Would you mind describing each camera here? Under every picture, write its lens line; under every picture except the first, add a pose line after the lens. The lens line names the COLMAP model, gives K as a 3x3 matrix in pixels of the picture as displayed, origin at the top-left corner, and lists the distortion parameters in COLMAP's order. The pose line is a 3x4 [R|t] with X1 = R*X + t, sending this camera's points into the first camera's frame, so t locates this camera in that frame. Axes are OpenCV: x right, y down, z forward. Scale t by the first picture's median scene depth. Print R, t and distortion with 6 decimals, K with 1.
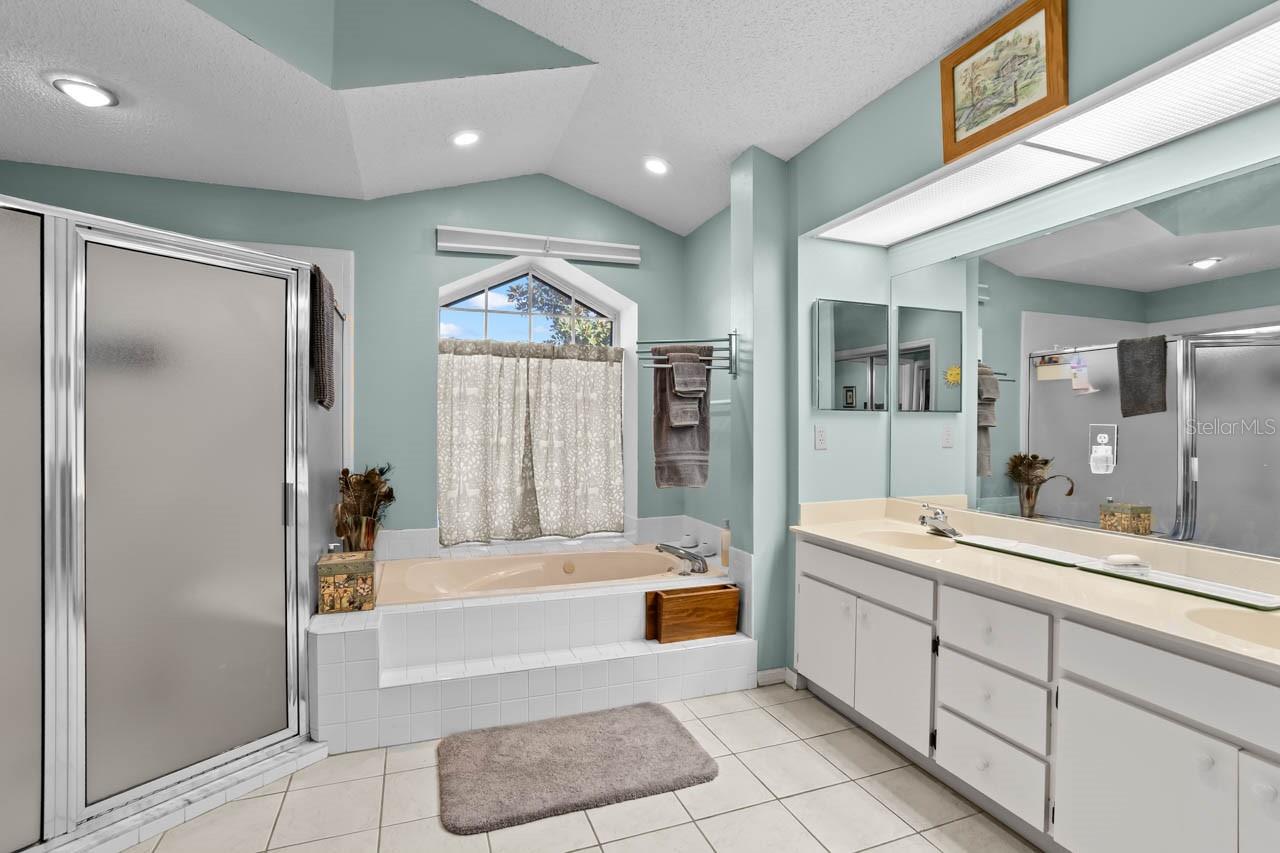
lens RADIAL K [[601.5, 0, 635.5], [0, 601.5, 421.3], [0, 0, 1]] dist [-0.036929, 0.020404]
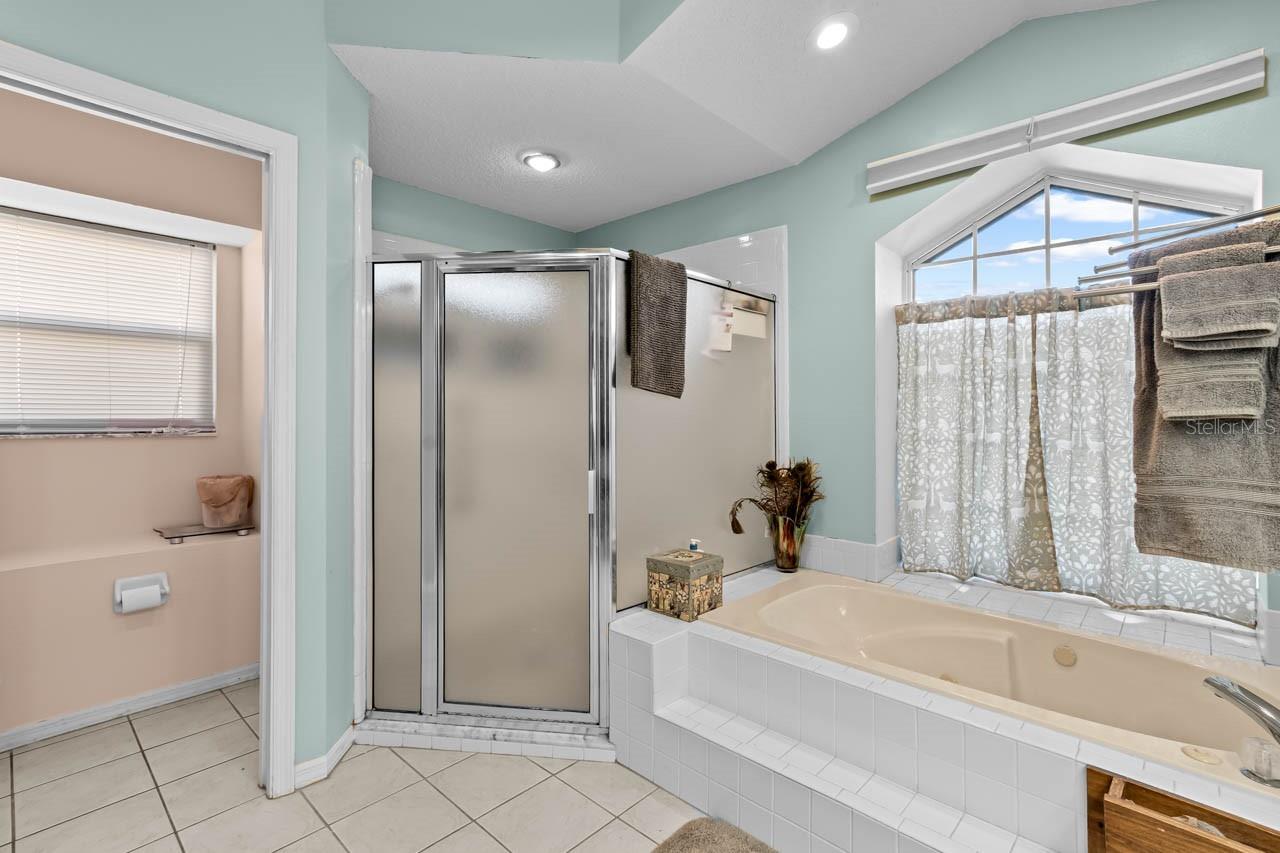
lens RADIAL K [[589.9, 0, 638.0], [0, 589.9, 404.6], [0, 0, 1]] dist [-0.013728, 0.018387]
pose [[0.478321, -0.010721, -0.878120, 0.228801], [0.000717, 0.999930, -0.011818, 0.001974], [0.878185, 0.005023, 0.478295, 0.394690]]
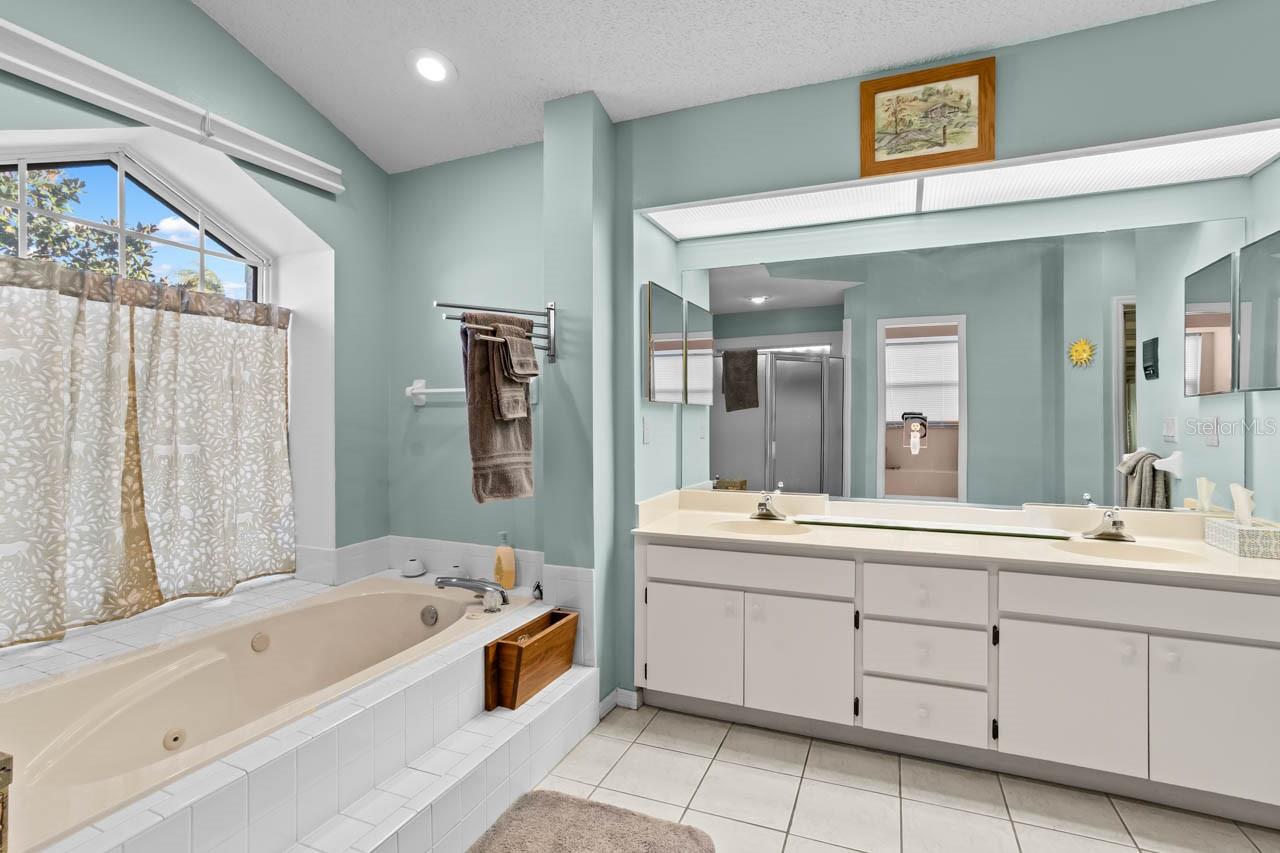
lens RADIAL K [[603.9, 0, 612.9], [0, 603.9, 414.5], [0, 0, 1]] dist [-0.032726, 0.021084]
pose [[0.698172, 0.000080, 0.715930, -0.343220], [0.000279, 1.000000, -0.000384, 0.001978], [-0.715930, 0.000468, 0.698172, 0.324574]]
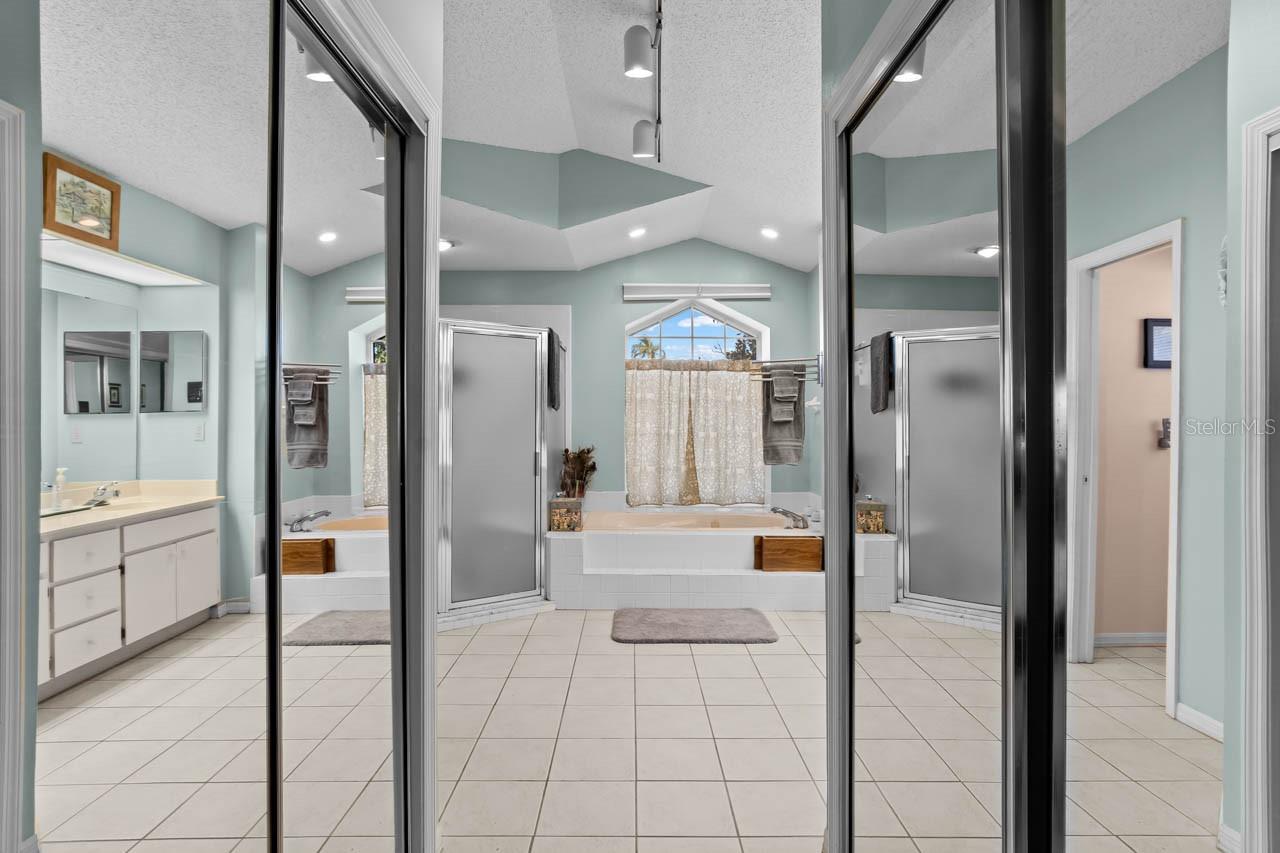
lens RADIAL K [[611.0, 0, 630.1], [0, 611.0, 402.5], [0, 0, 1]] dist [0.000699, 0.000025]
pose [[0.938812, -0.007975, -0.344337, 0.214186], [0.000072, 0.999736, -0.022957, -0.003037], [0.344430, 0.021527, 0.938565, -0.430520]]
